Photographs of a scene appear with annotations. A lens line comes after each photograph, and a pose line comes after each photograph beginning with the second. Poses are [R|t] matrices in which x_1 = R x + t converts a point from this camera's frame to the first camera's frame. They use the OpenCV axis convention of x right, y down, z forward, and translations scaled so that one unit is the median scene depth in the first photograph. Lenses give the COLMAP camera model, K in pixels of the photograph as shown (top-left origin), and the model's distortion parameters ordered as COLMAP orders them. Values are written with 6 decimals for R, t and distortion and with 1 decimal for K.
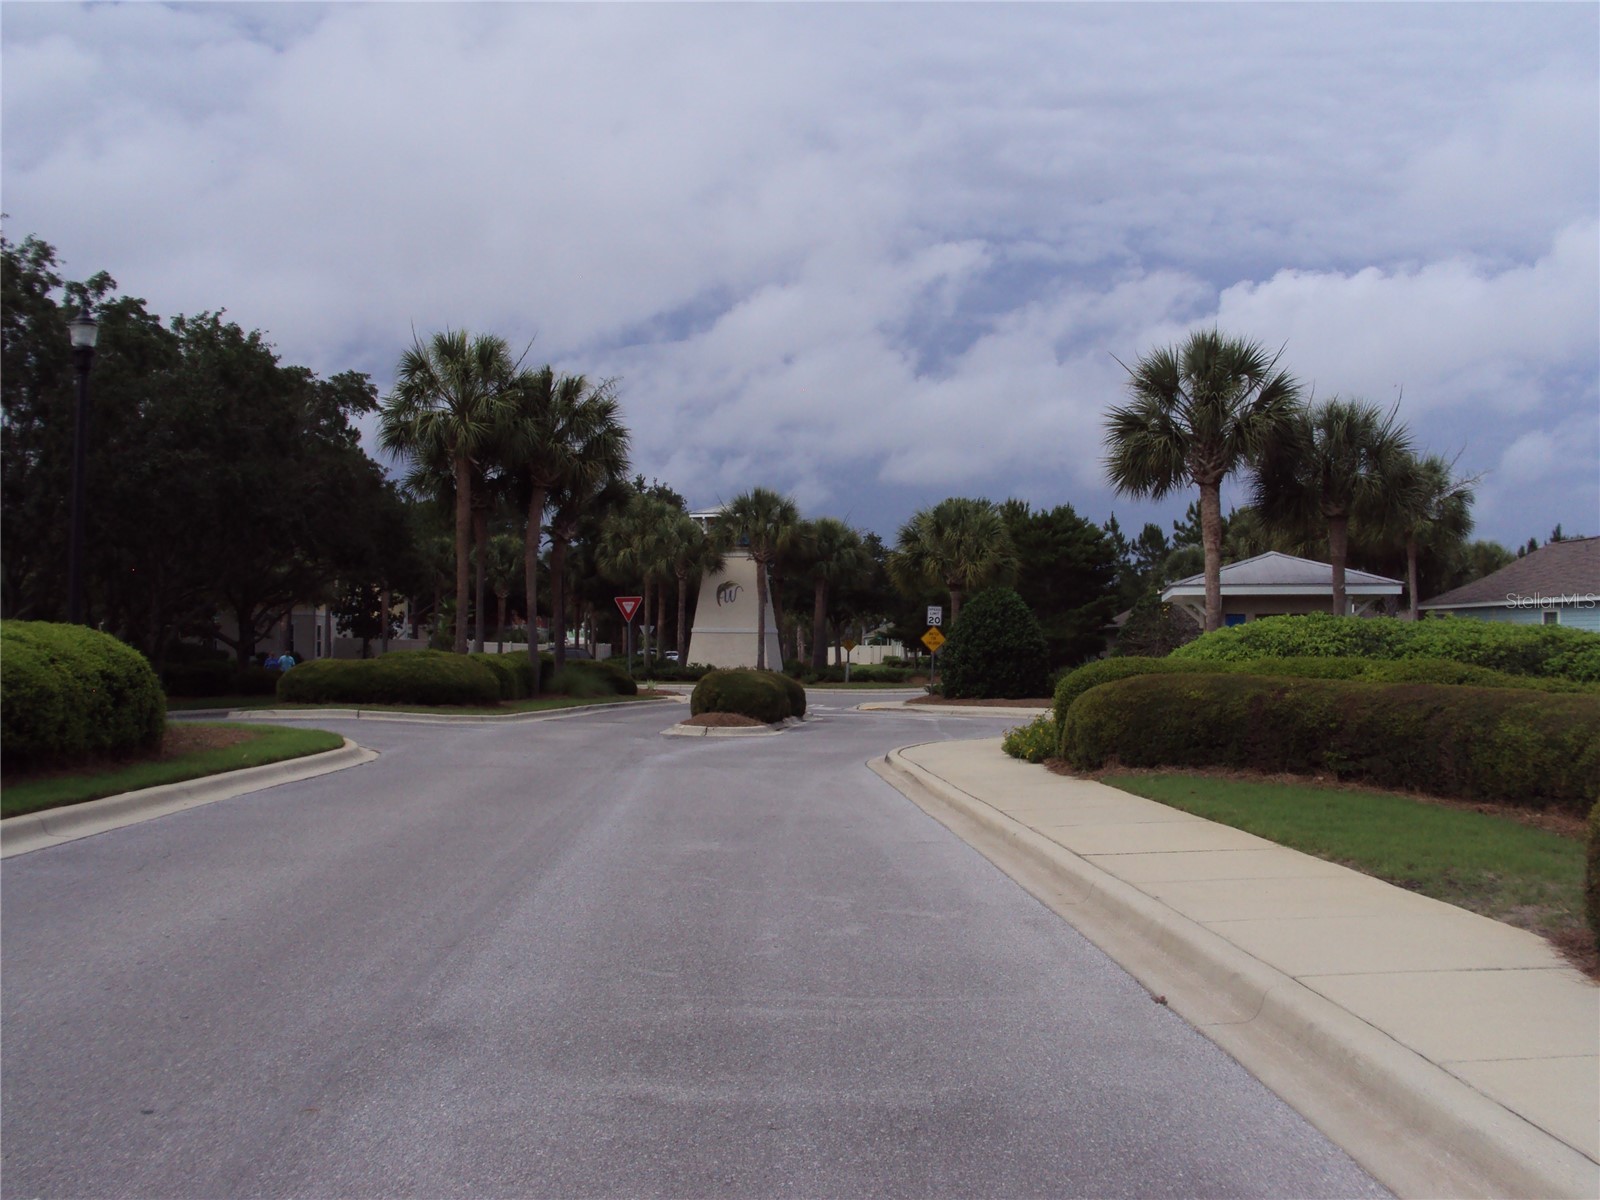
lens RADIAL K [[1733.6, 0, 795.8], [0, 1733.6, 598.7], [0, 0, 1]] dist [-0.132258, 0.000000]
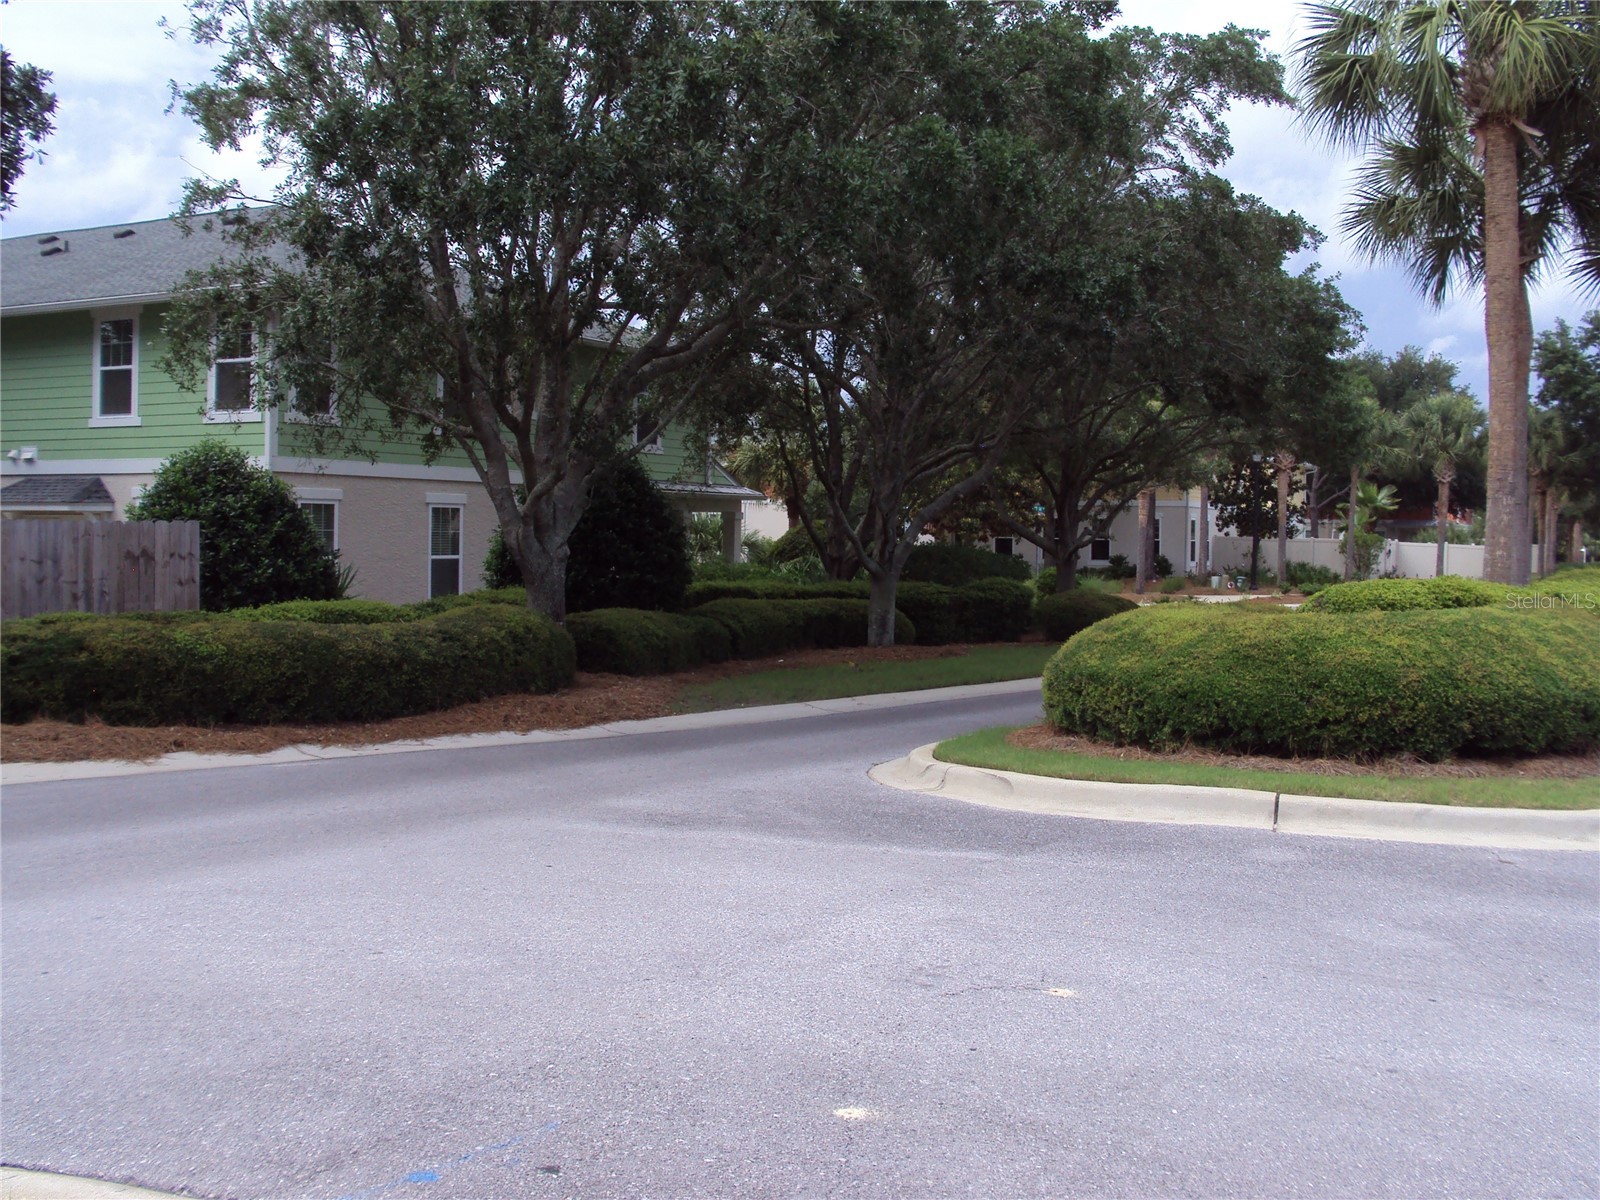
lens RADIAL K [[1733.6, 0, 790.1], [0, 1733.6, 592.3], [0, 0, 1]] dist [-0.132258, 0.000000]
pose [[0.875213, 0.018139, -0.483398, -0.069573], [0.009182, 0.998494, 0.054091, 0.004858], [0.483651, -0.051779, 0.873728, 0.262880]]
